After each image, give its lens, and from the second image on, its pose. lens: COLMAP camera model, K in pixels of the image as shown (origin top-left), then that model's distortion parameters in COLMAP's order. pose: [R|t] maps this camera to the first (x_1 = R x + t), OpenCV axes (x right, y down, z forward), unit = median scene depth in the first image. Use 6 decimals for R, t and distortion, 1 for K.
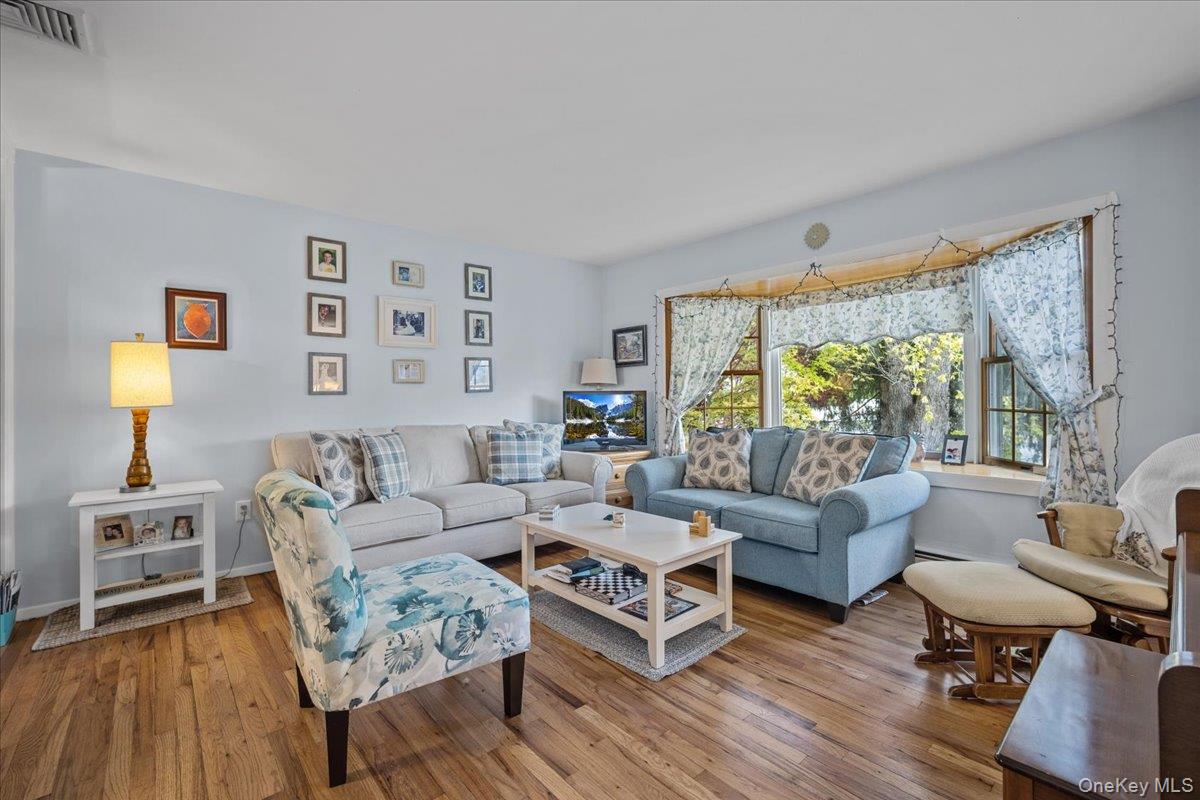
lens RADIAL K [[522.2, 0, 600.6], [0, 522.2, 389.6], [0, 0, 1]] dist [-0.006879, 0.000500]
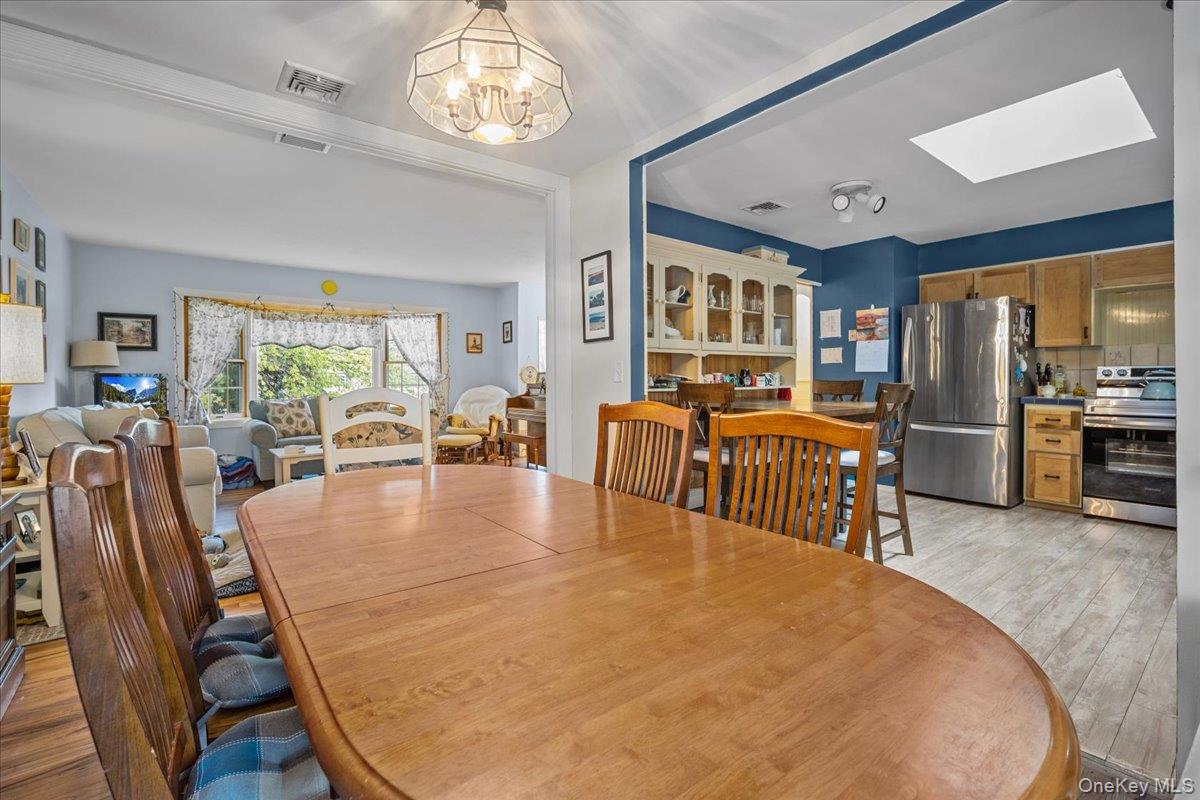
lens RADIAL K [[522.2, 0, 600.6], [0, 522.2, 389.6], [0, 0, 1]] dist [-0.006879, 0.000500]
pose [[0.058004, -0.011675, 0.998248, -1.079446], [-0.003085, 0.999925, 0.011874, 0.021709], [-0.998312, -0.003769, 0.057964, -0.009788]]
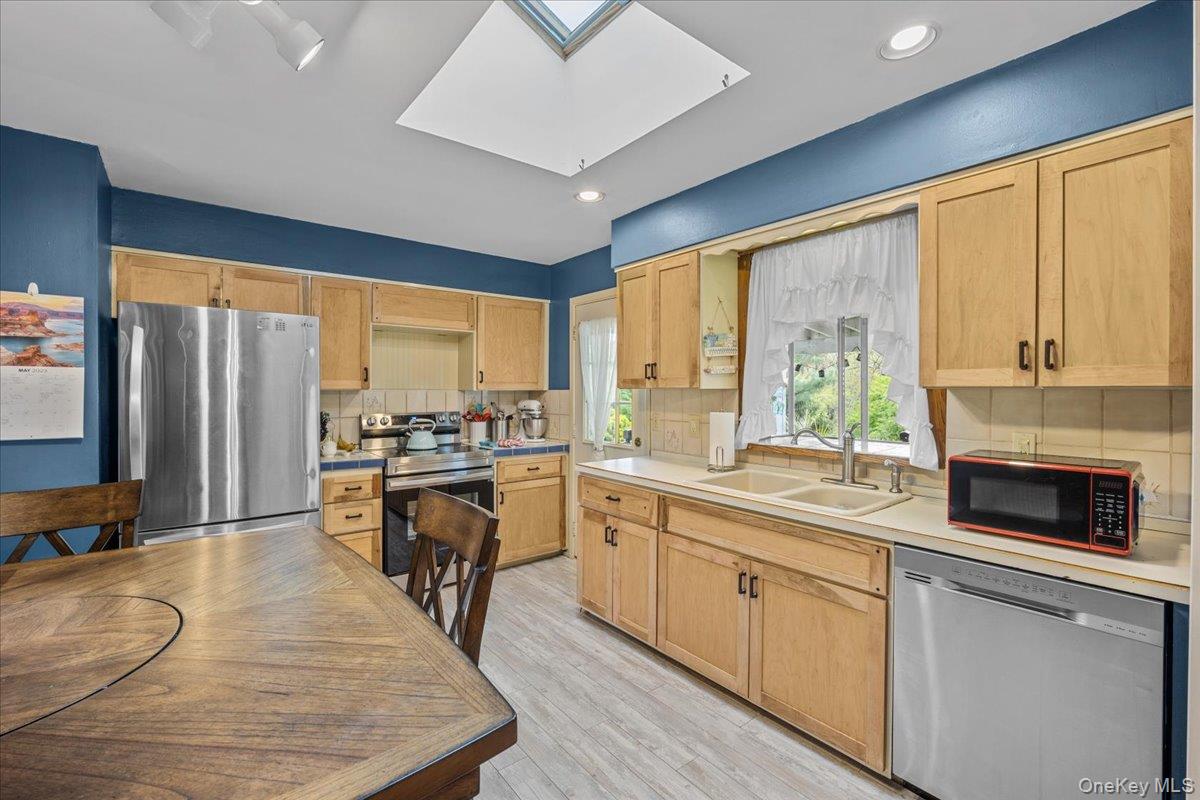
lens RADIAL K [[522.2, 0, 600.6], [0, 522.2, 389.6], [0, 0, 1]] dist [-0.006879, 0.000500]
pose [[-0.998854, 0.015661, 0.045234, -0.449694], [0.015283, 0.999845, -0.008692, -0.040846], [-0.045363, -0.007990, -0.998939, -0.075305]]
